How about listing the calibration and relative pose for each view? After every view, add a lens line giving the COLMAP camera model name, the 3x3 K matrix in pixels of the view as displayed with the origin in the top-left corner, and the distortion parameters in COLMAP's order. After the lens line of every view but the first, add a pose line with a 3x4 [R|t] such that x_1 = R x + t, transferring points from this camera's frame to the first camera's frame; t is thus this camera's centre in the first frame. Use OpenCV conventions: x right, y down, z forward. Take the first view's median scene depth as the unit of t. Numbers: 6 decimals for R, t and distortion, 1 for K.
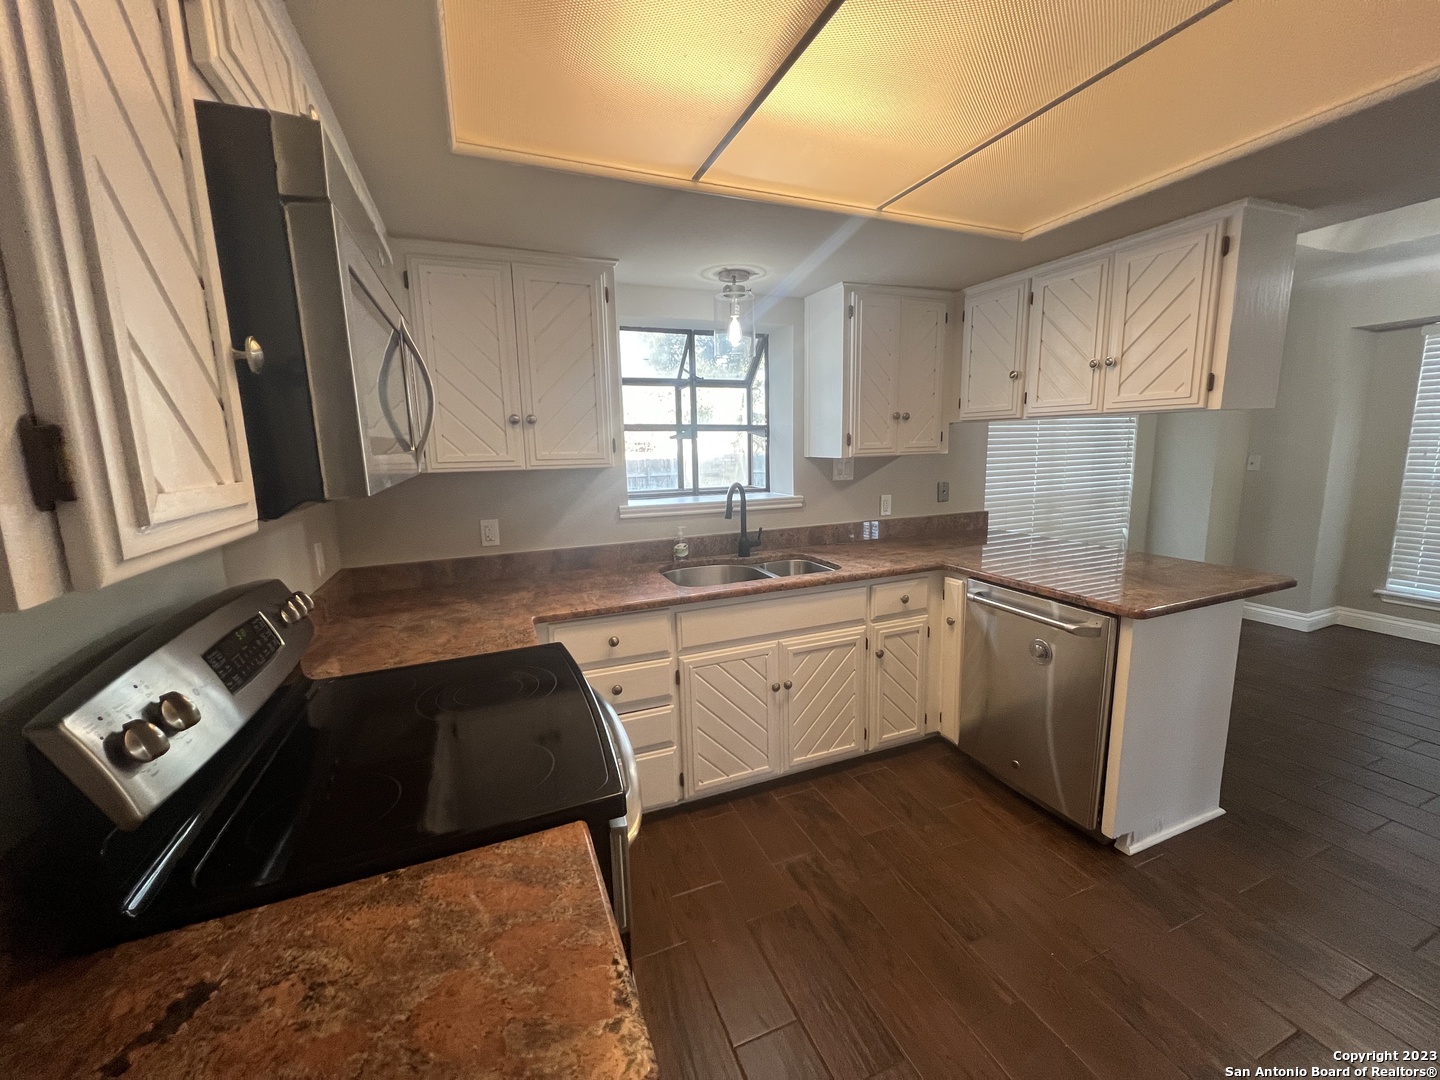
lens RADIAL K [[570.6, 0, 719.2], [0, 570.6, 537.7], [0, 0, 1]] dist [-0.002632, 0.000444]
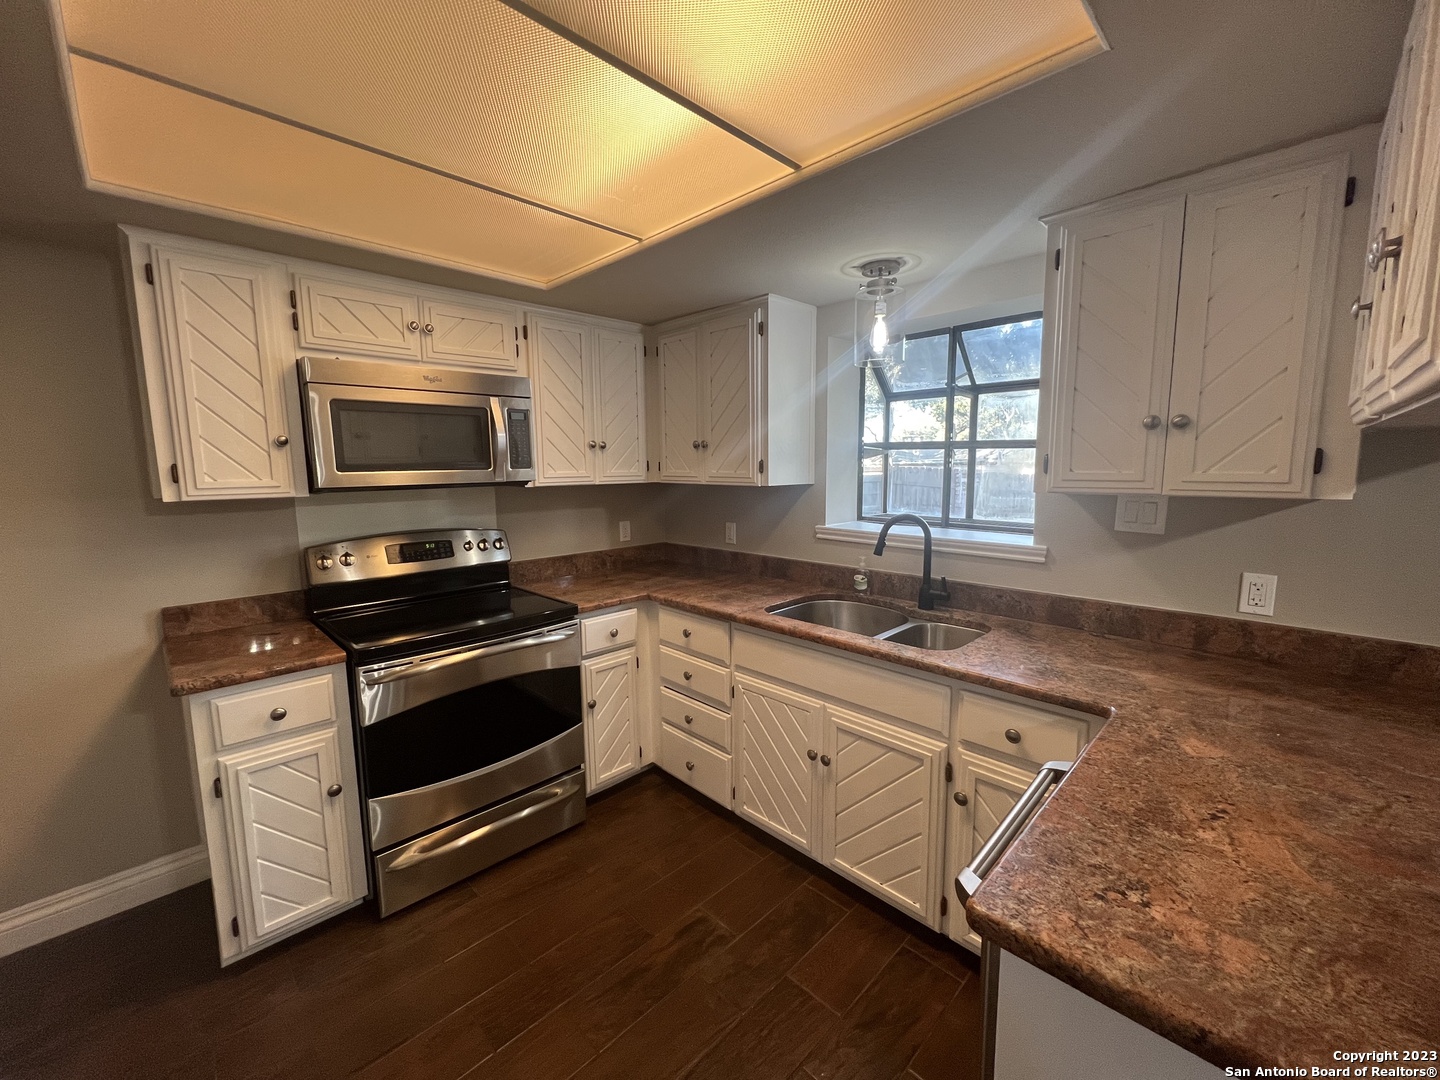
lens RADIAL K [[570.6, 0, 716.1], [0, 570.6, 536.9], [0, 0, 1]] dist [-0.002632, 0.000444]
pose [[0.384404, 0.136891, -0.912959, 0.649679], [-0.152485, 0.984776, 0.083455, -0.087991], [0.910484, 0.107132, 0.399426, 0.418491]]
